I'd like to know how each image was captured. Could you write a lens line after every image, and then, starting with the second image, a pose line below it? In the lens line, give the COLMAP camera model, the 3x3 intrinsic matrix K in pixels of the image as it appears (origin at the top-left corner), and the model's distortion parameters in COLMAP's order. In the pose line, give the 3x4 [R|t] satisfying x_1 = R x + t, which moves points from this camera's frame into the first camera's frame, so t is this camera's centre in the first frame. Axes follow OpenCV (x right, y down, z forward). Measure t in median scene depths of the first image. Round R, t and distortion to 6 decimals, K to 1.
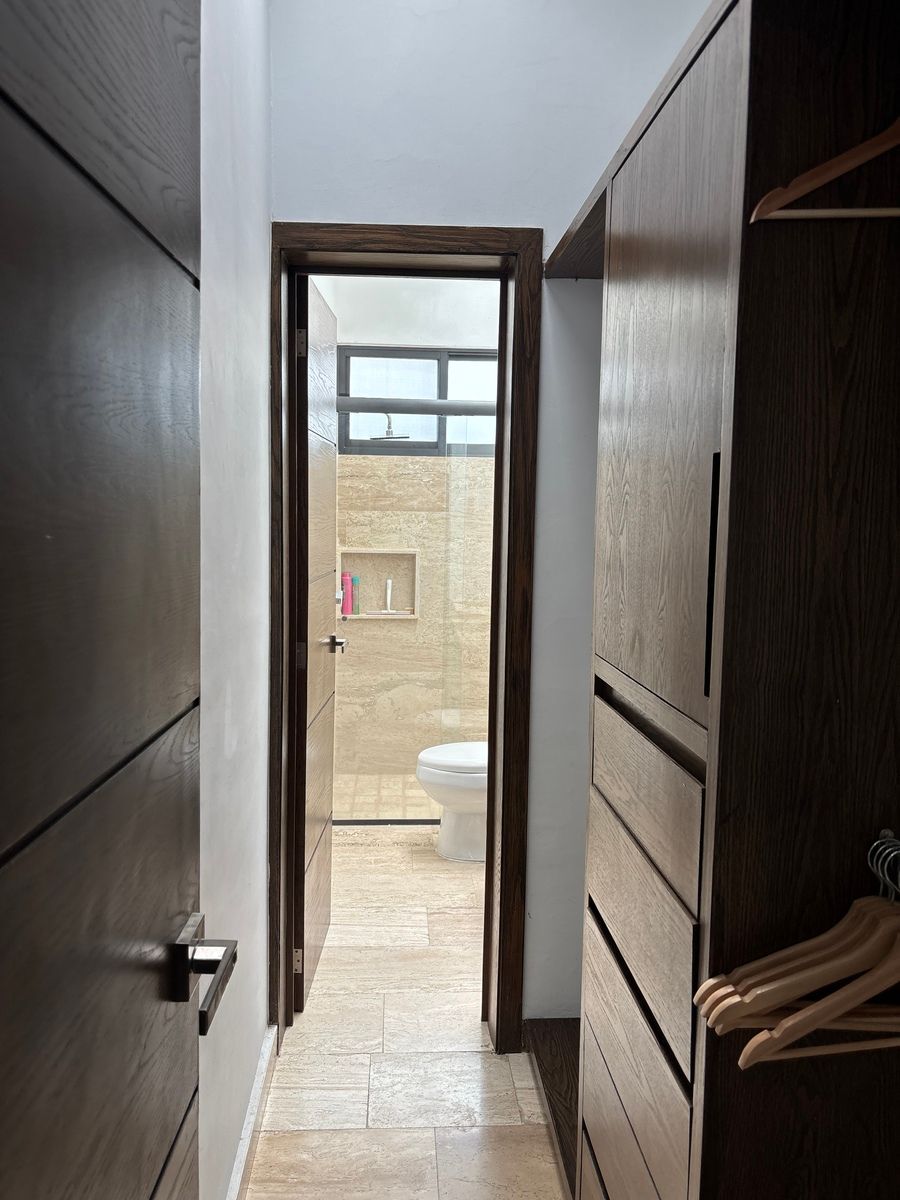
lens RADIAL K [[903.7, 0, 447.2], [0, 903.7, 609.0], [0, 0, 1]] dist [0.018401, -0.039900]
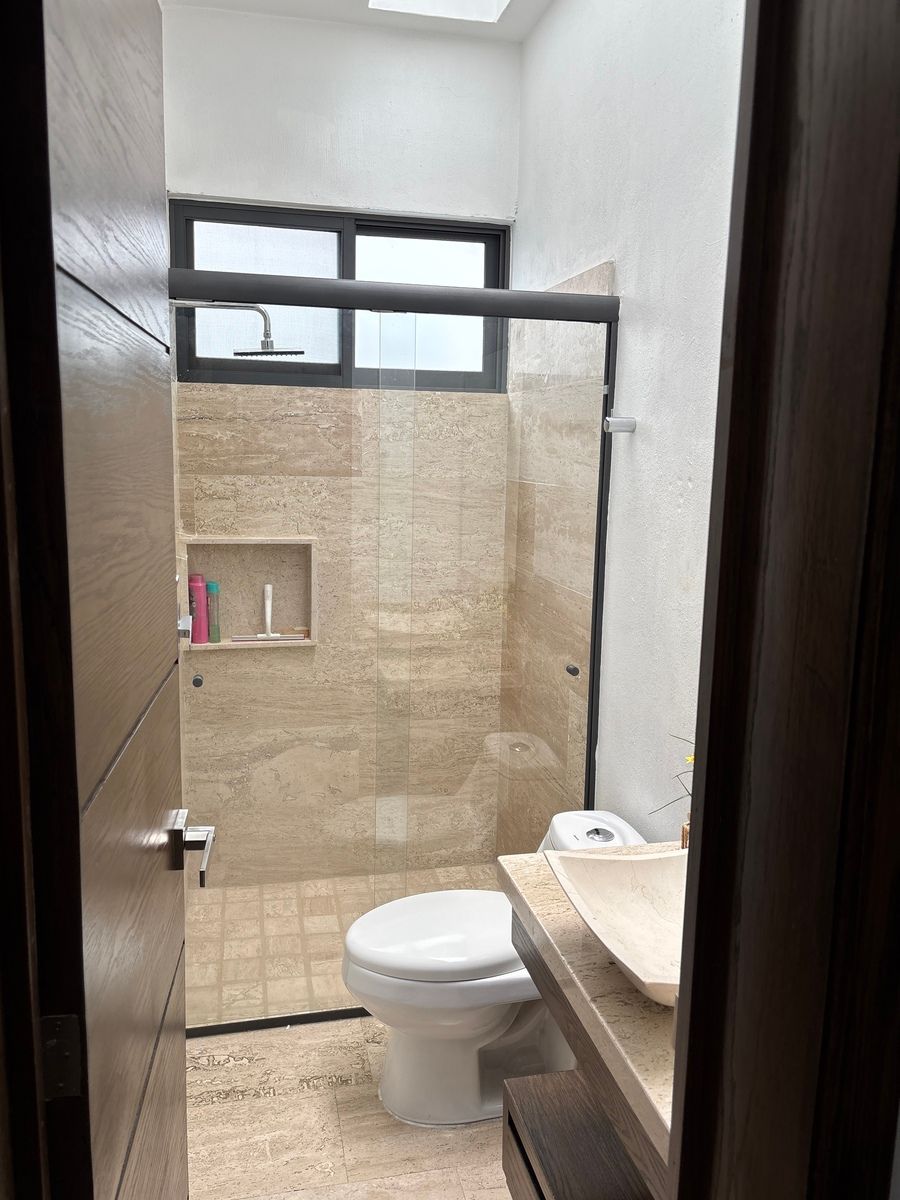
lens RADIAL K [[903.7, 0, 458.9], [0, 903.7, 589.5], [0, 0, 1]] dist [0.018401, -0.039900]
pose [[0.984529, -0.024007, 0.173569, -0.043178], [0.015693, 0.998670, 0.049116, -0.058665], [-0.174517, -0.045633, 0.983596, 0.362410]]
